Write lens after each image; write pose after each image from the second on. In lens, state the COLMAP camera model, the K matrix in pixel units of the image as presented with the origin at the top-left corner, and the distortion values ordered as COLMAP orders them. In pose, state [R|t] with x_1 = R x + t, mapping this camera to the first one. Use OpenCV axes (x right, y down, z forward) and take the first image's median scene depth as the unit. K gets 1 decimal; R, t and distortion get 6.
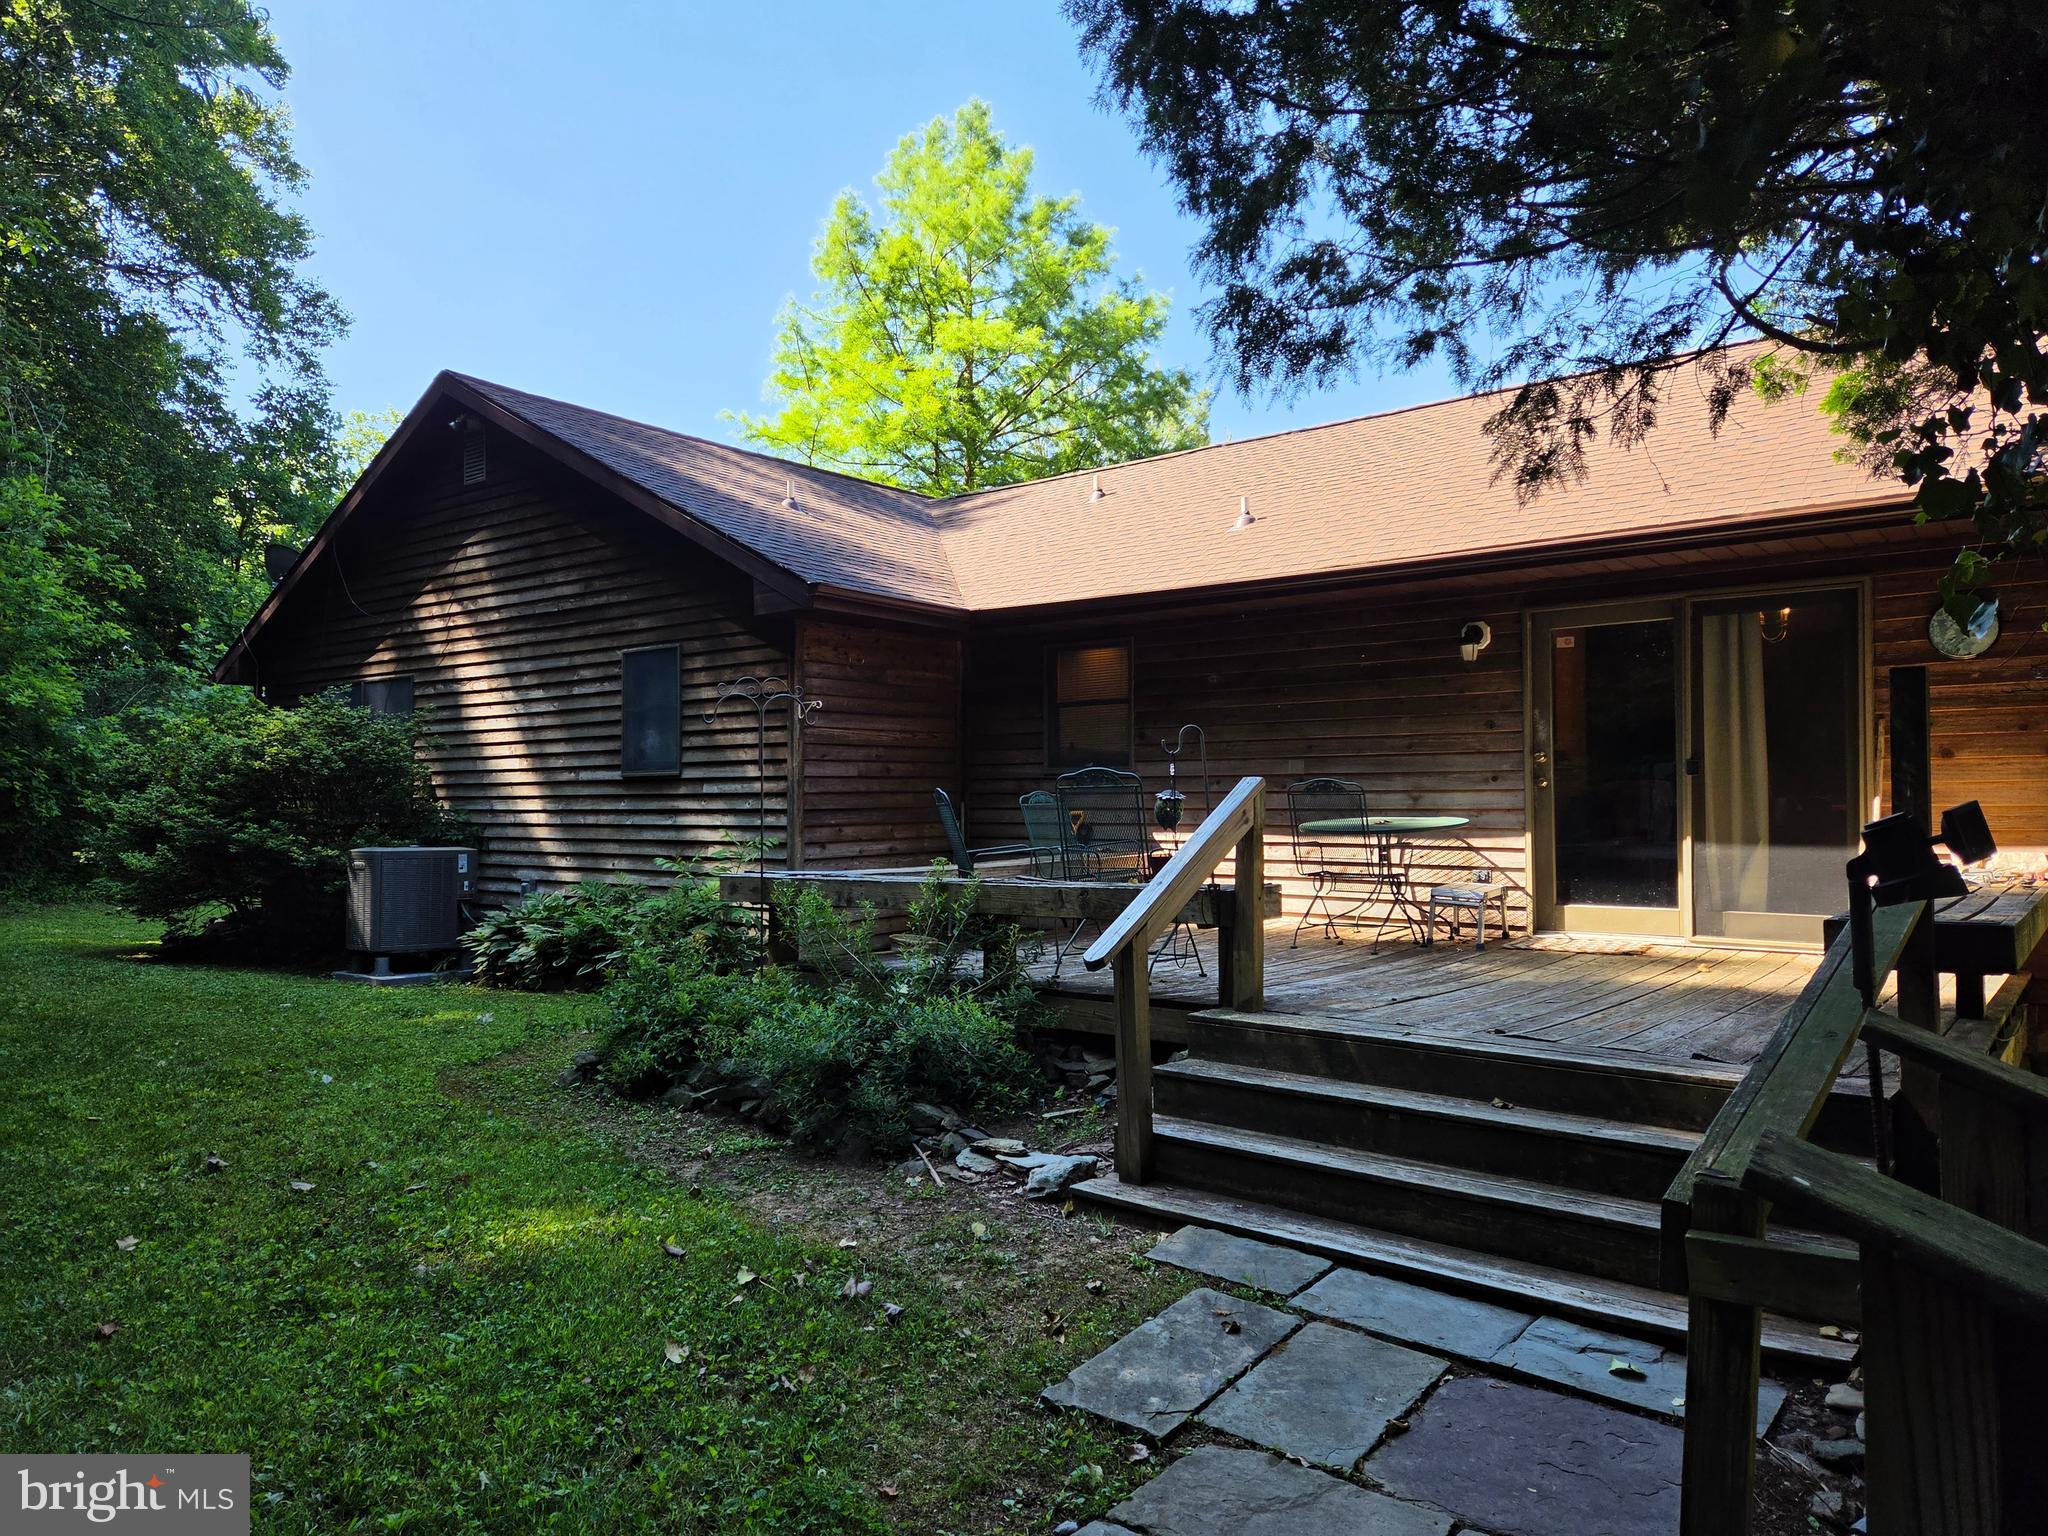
lens RADIAL K [[1377.4, 0, 1024.0], [0, 1377.4, 768.0], [0, 0, 1]] dist [0.065391, -0.000146]
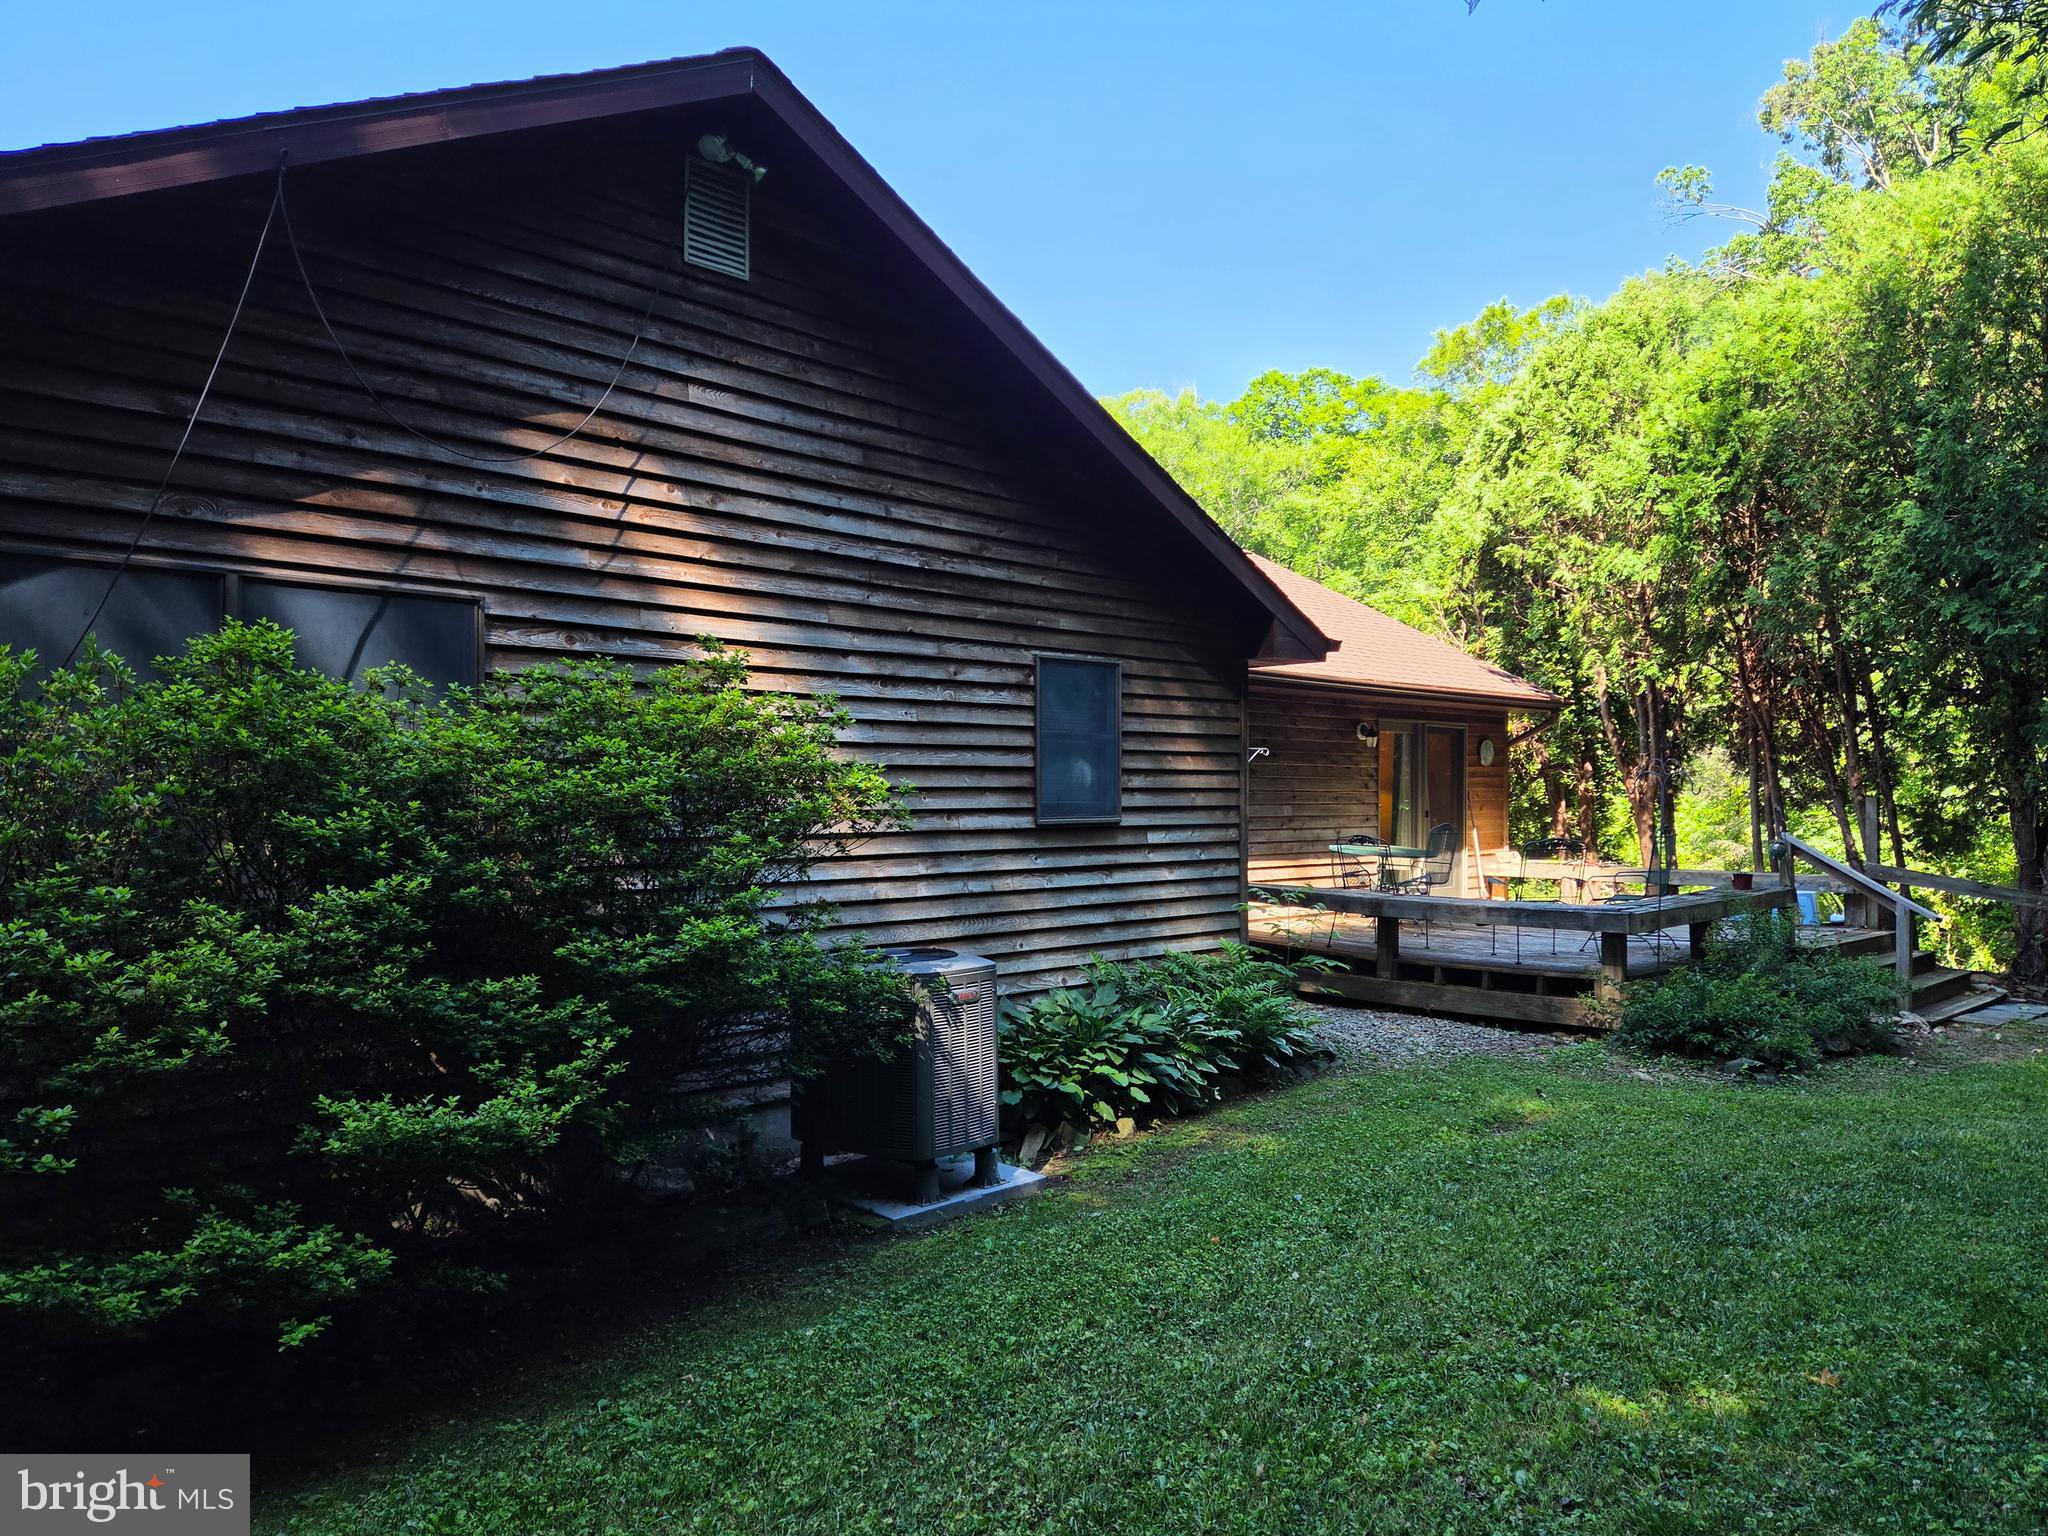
lens RADIAL K [[1377.4, 0, 1024.0], [0, 1377.4, 768.0], [0, 0, 1]] dist [0.065391, -0.000146]
pose [[0.118555, 0.018645, 0.992772, -1.013146], [-0.029604, 0.999446, -0.015235, -0.012087], [-0.992506, -0.027584, 0.119041, 0.914991]]
